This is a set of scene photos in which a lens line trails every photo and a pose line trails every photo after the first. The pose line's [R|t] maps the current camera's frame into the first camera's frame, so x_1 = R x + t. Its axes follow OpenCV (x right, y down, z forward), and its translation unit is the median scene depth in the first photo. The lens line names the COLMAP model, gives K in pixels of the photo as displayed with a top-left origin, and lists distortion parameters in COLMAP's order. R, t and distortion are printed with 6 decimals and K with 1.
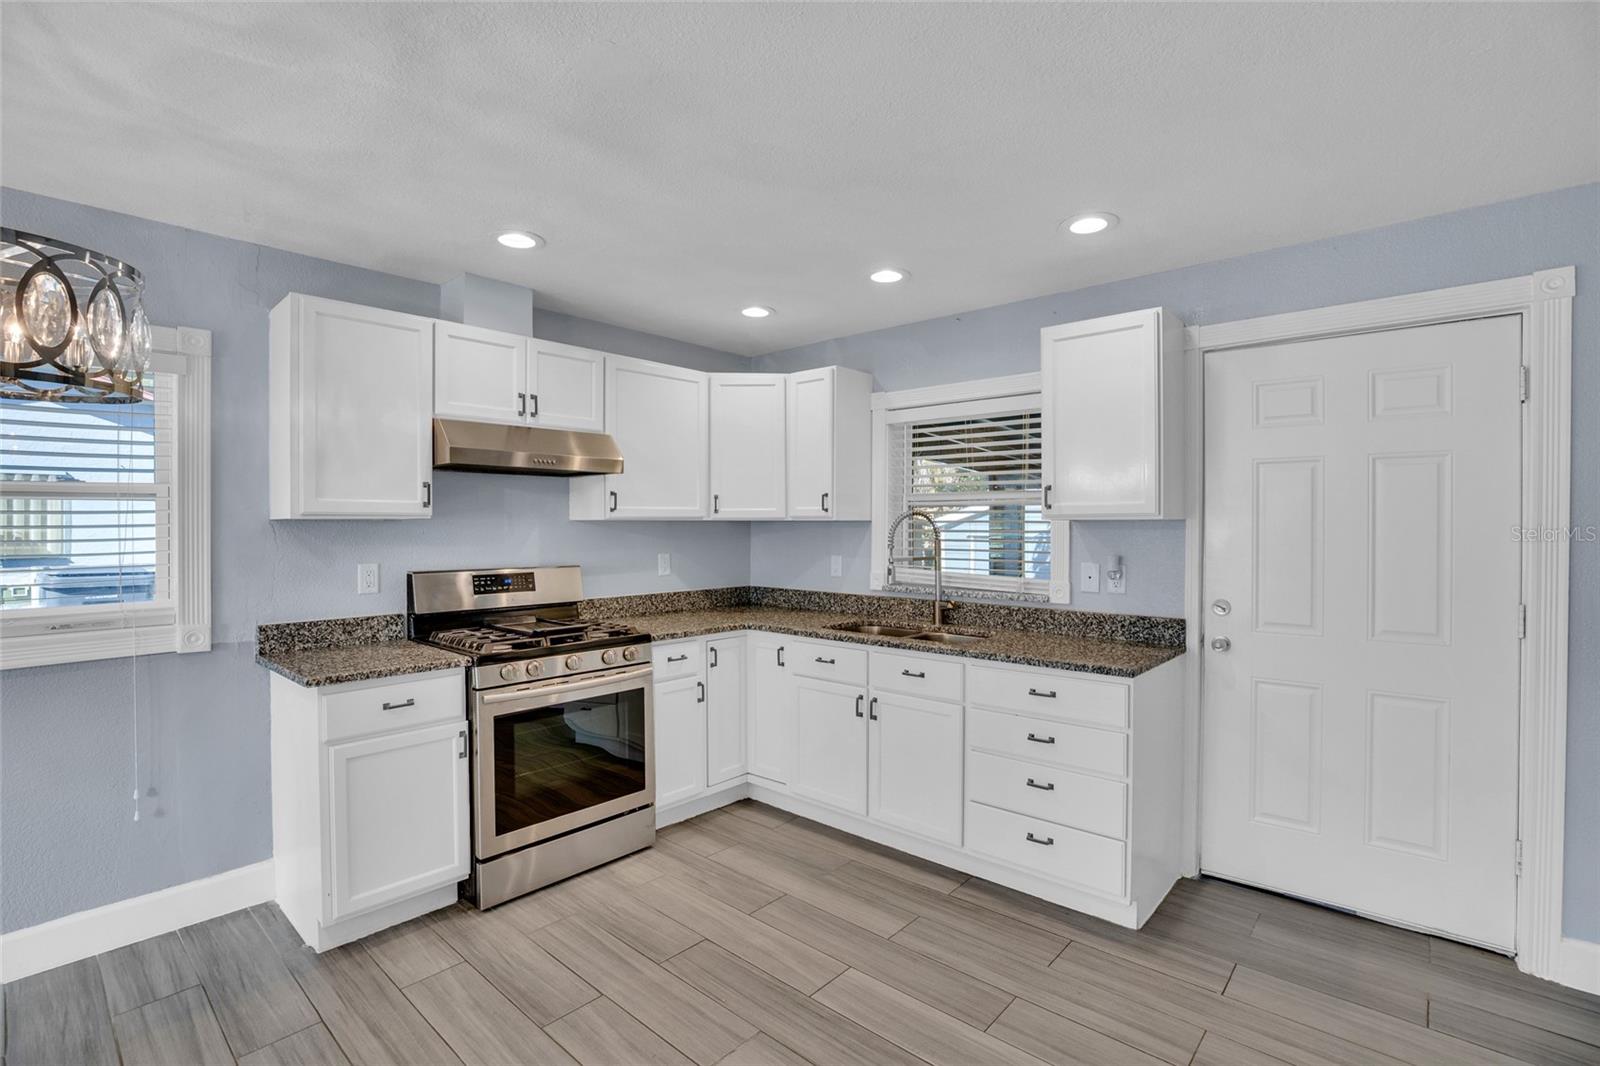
lens RADIAL K [[734.1, 0, 808.1], [0, 734.1, 529.5], [0, 0, 1]] dist [-0.044772, 0.013247]
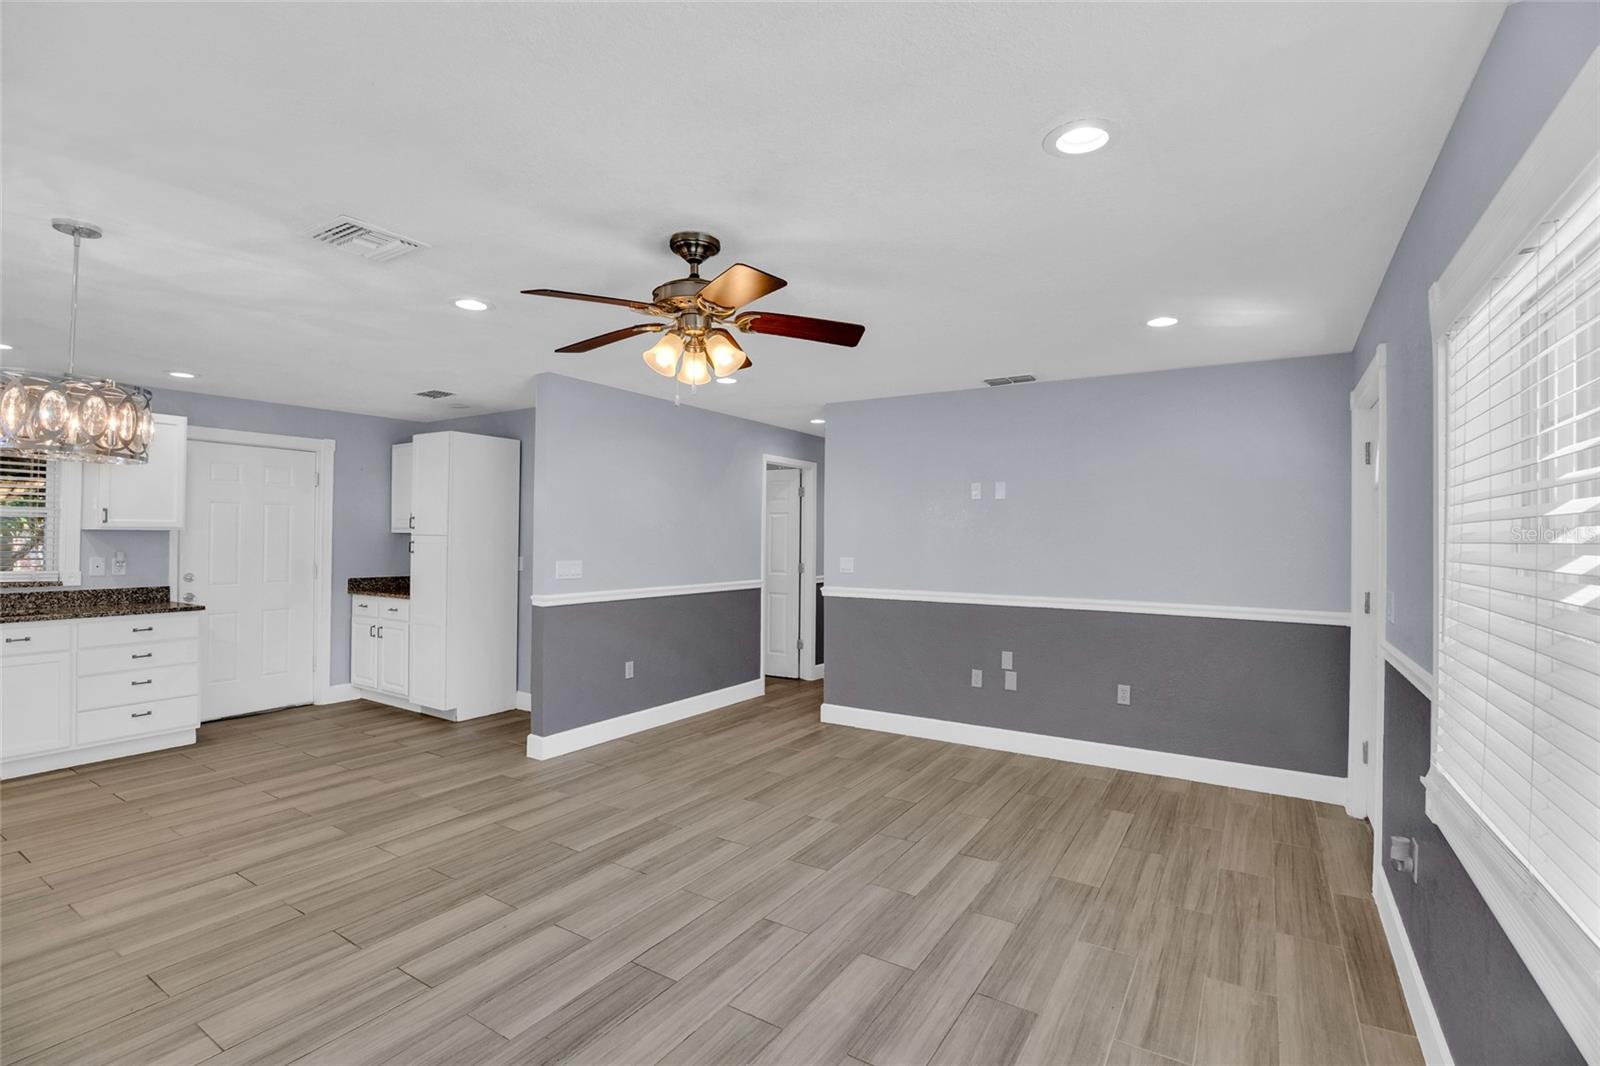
lens RADIAL K [[734.1, 0, 805.8], [0, 734.1, 529.4], [0, 0, 1]] dist [-0.044772, 0.013247]
pose [[-0.160662, 0.010504, 0.986954, -1.457295], [-0.000472, 0.999942, -0.010719, 0.001828], [-0.987009, -0.002188, -0.160648, -0.263179]]
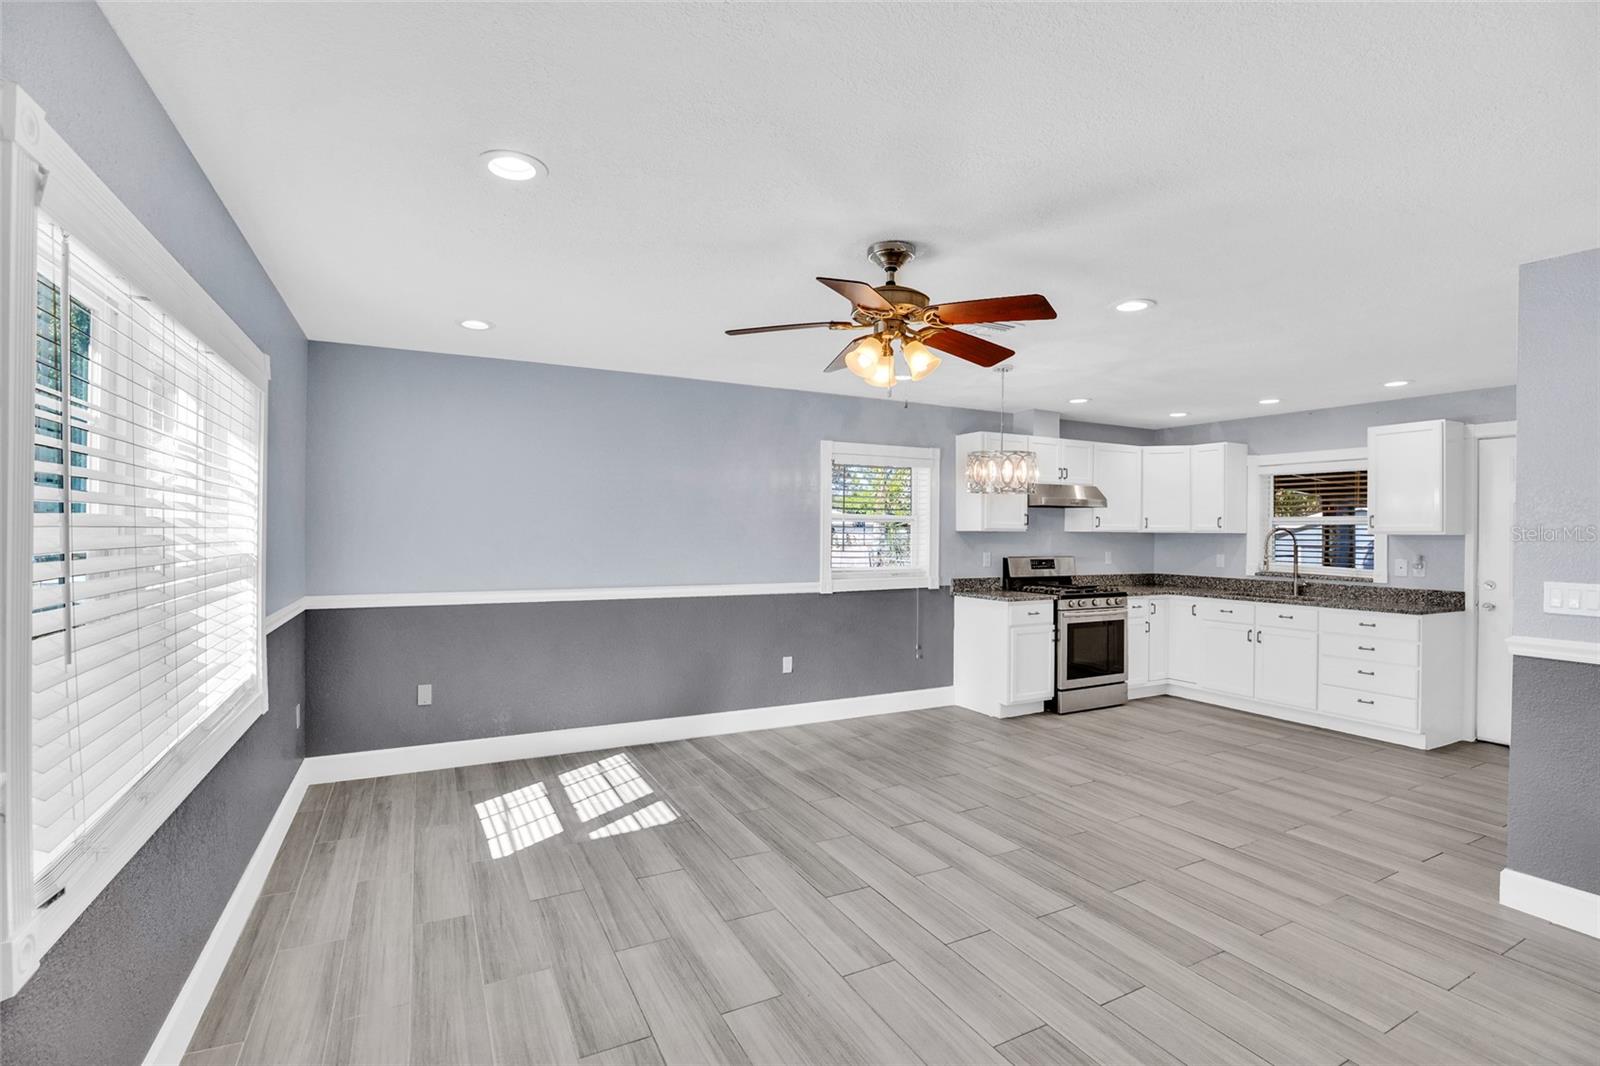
lens RADIAL K [[734.1, 0, 805.9], [0, 734.1, 529.9], [0, 0, 1]] dist [-0.044772, 0.013247]
pose [[0.934248, 0.006854, -0.356559, -0.347401], [-0.010908, 0.999897, -0.009360, 0.008201], [0.356458, 0.012634, 0.934226, -1.159159]]
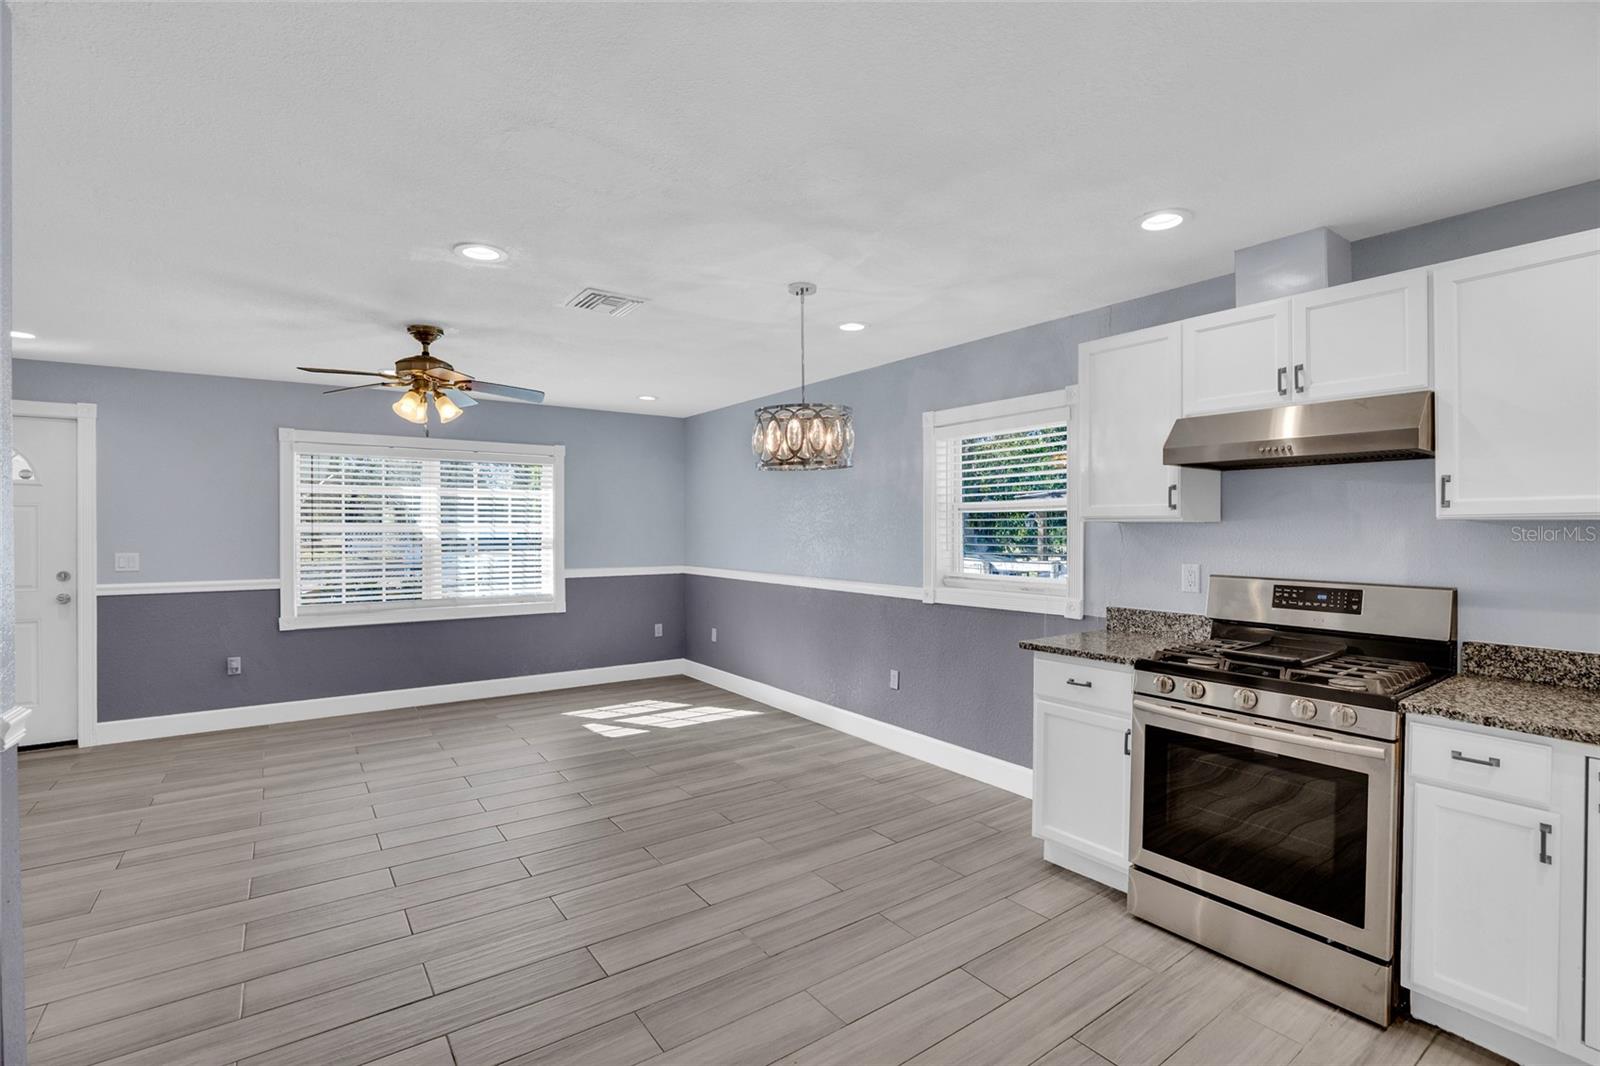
lens RADIAL K [[734.1, 0, 807.2], [0, 734.1, 529.2], [0, 0, 1]] dist [-0.044772, 0.013247]
pose [[-0.219167, 0.002910, -0.975683, 0.548379], [-0.007807, 0.999958, 0.004736, -0.004053], [0.975656, 0.008655, -0.219135, 0.690288]]
